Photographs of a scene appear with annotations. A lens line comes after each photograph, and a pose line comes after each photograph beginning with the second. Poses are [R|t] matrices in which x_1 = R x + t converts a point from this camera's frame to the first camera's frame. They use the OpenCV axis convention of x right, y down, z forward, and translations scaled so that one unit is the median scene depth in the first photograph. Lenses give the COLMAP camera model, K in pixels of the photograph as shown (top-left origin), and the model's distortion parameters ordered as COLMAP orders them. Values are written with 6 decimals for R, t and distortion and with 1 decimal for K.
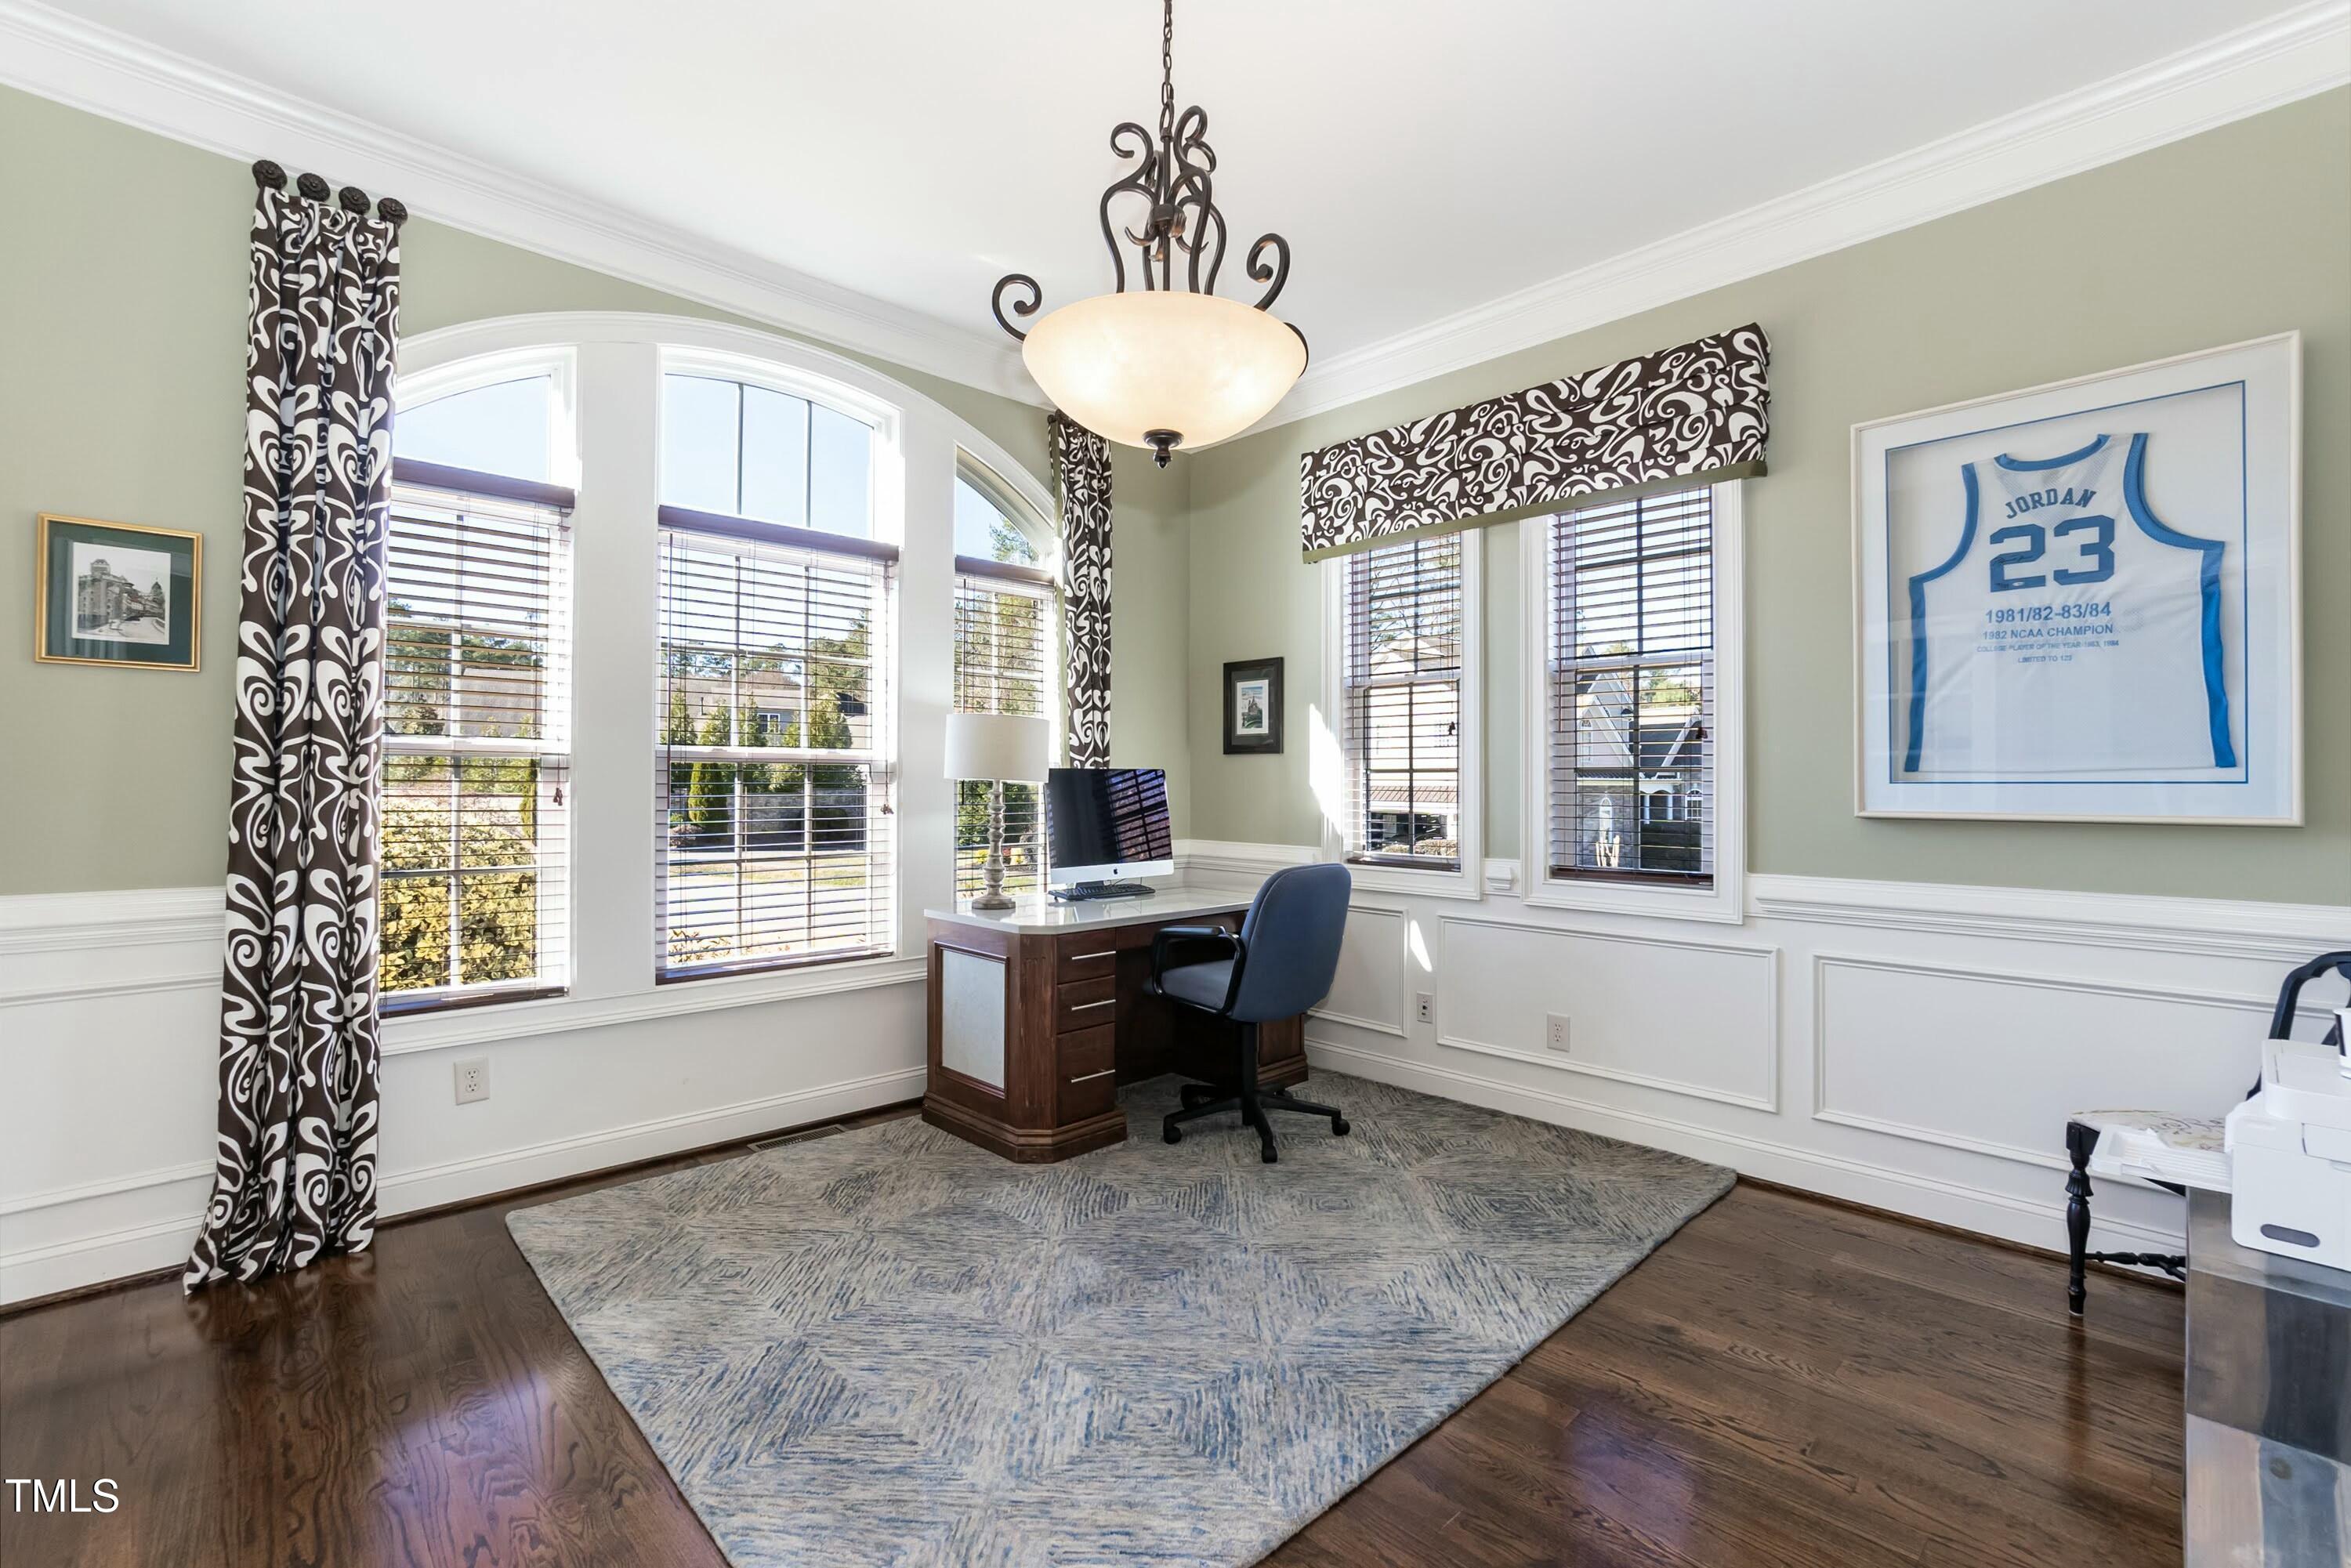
lens RADIAL K [[1036.3, 0, 1185.7], [0, 1036.3, 779.6], [0, 0, 1]] dist [-0.022551, 0.007542]
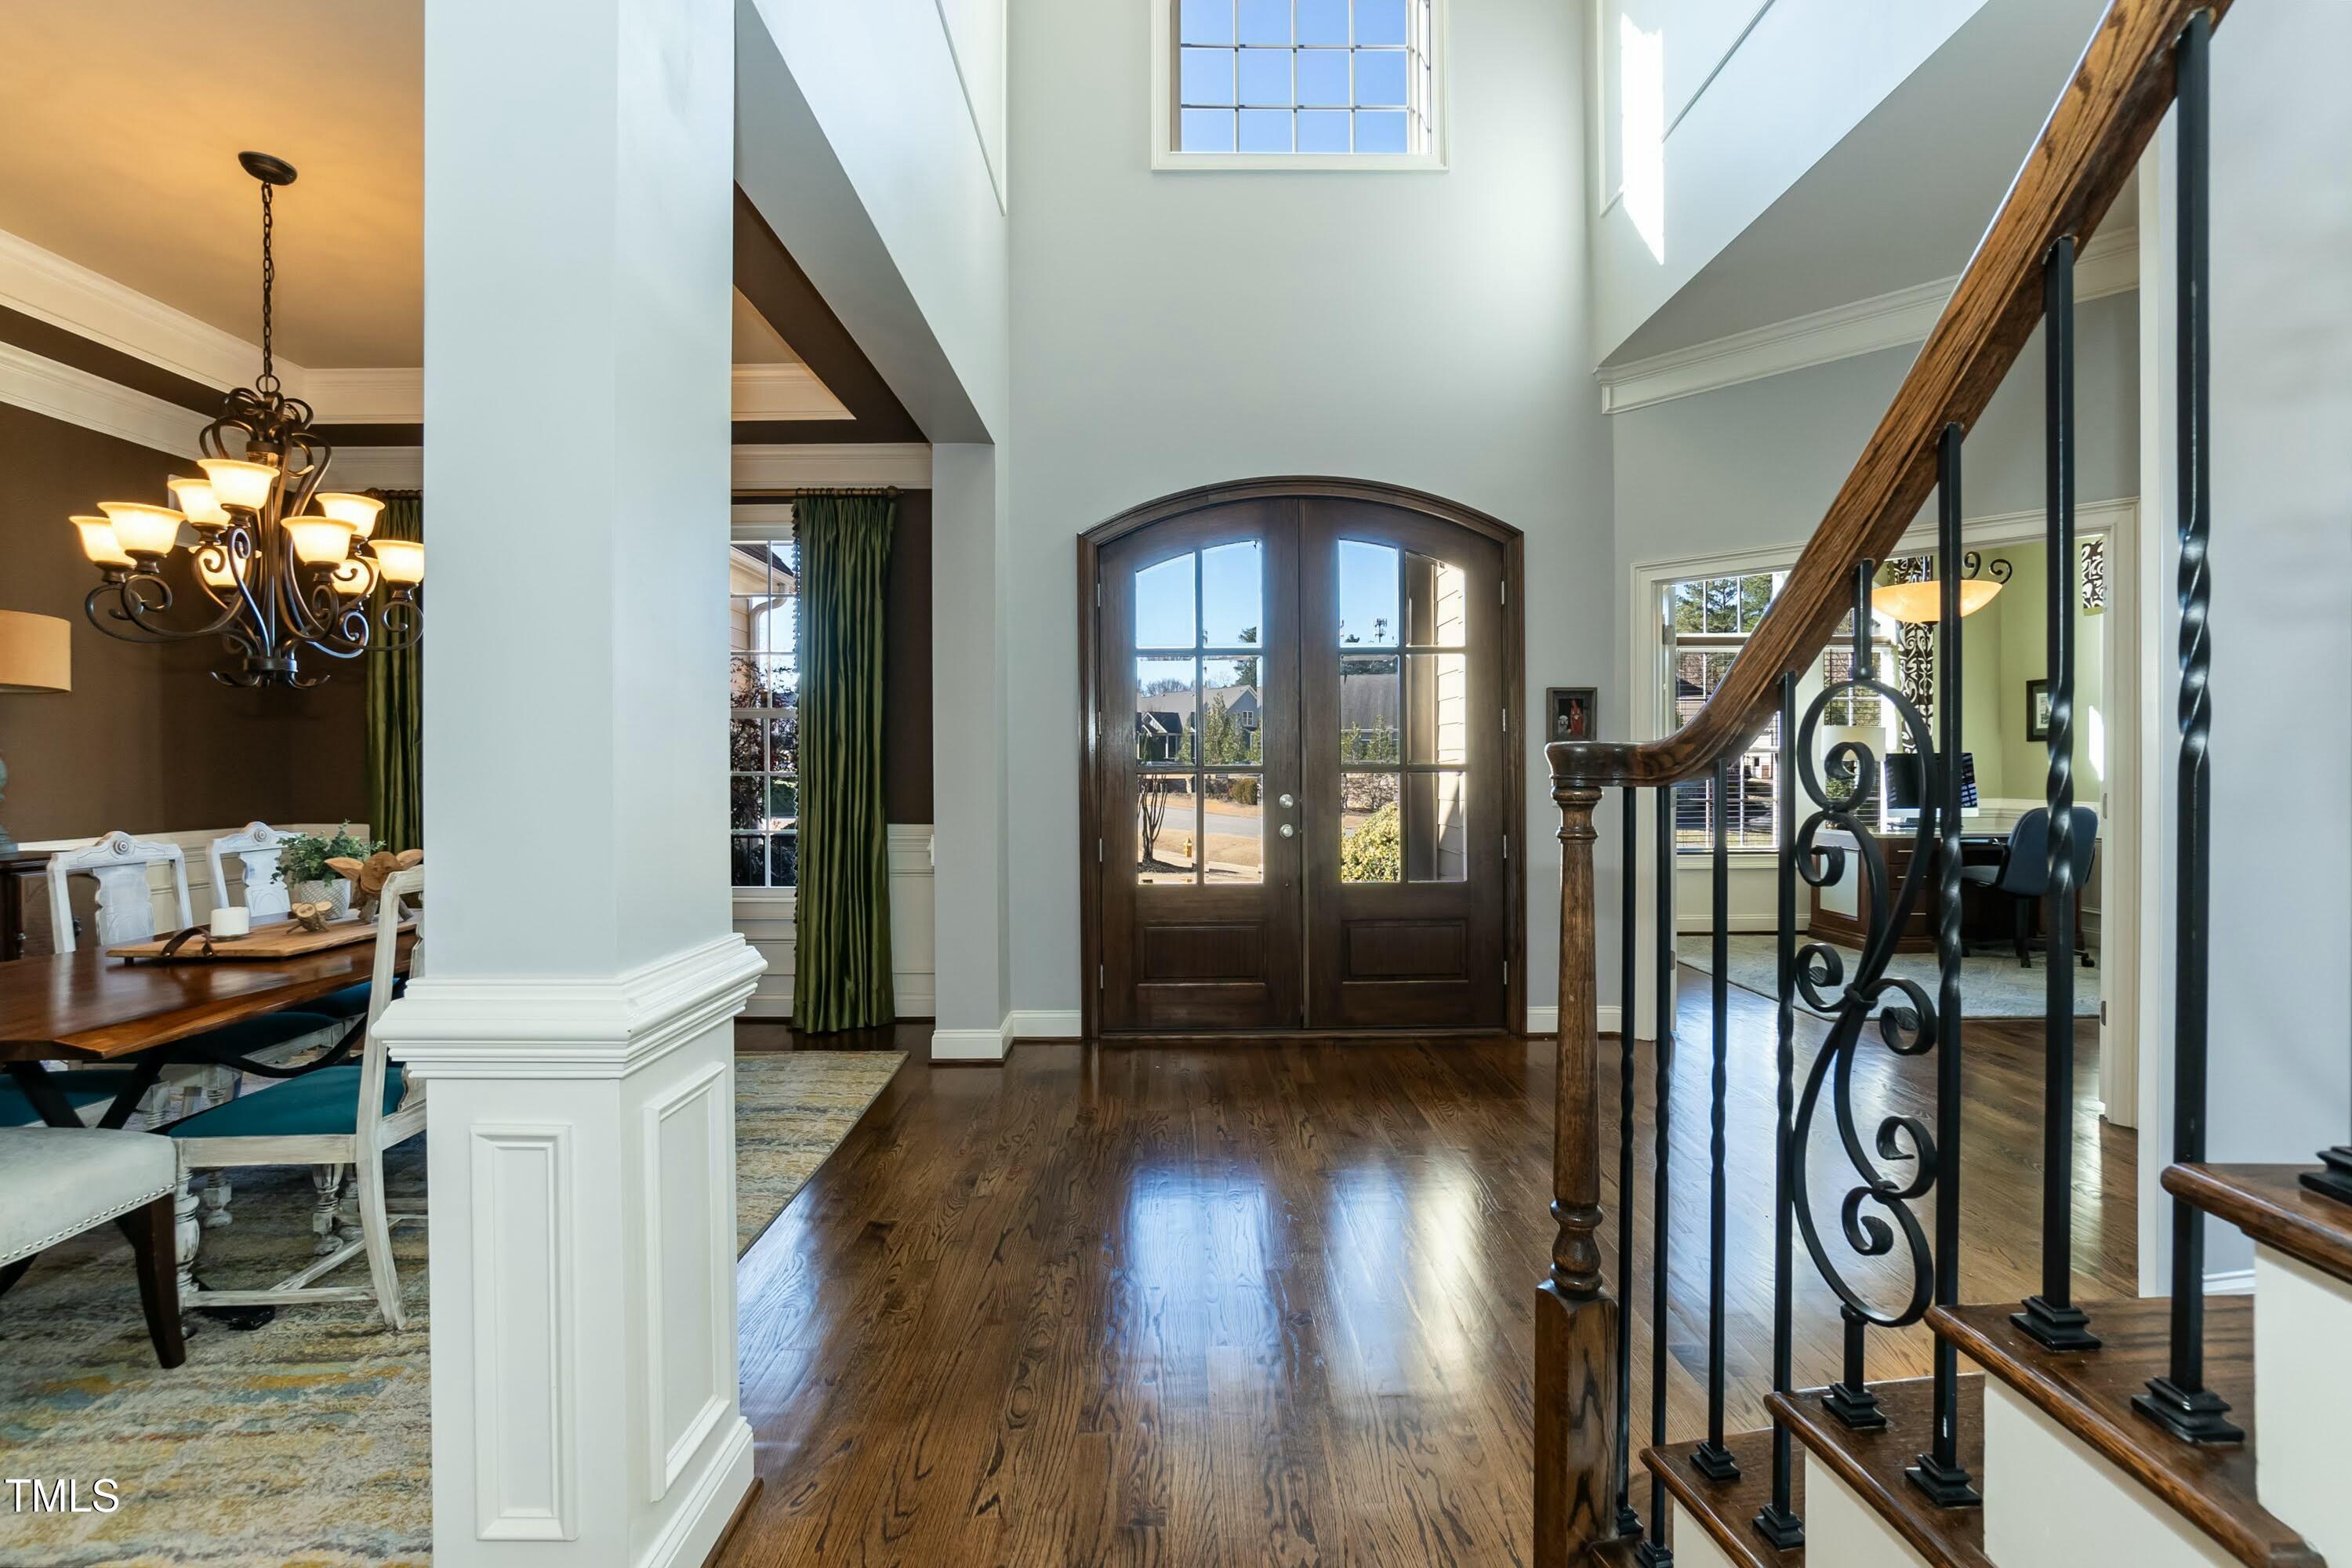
lens RADIAL K [[1036.8, 0, 1185.9], [0, 1036.8, 780.0], [0, 0, 1]] dist [-0.022551, 0.007542]
pose [[0.732132, 0.000780, -0.681163, 0.170464], [0.011543, 0.999842, 0.013551, -0.003734], [0.681065, -0.017784, 0.732007, -0.999988]]
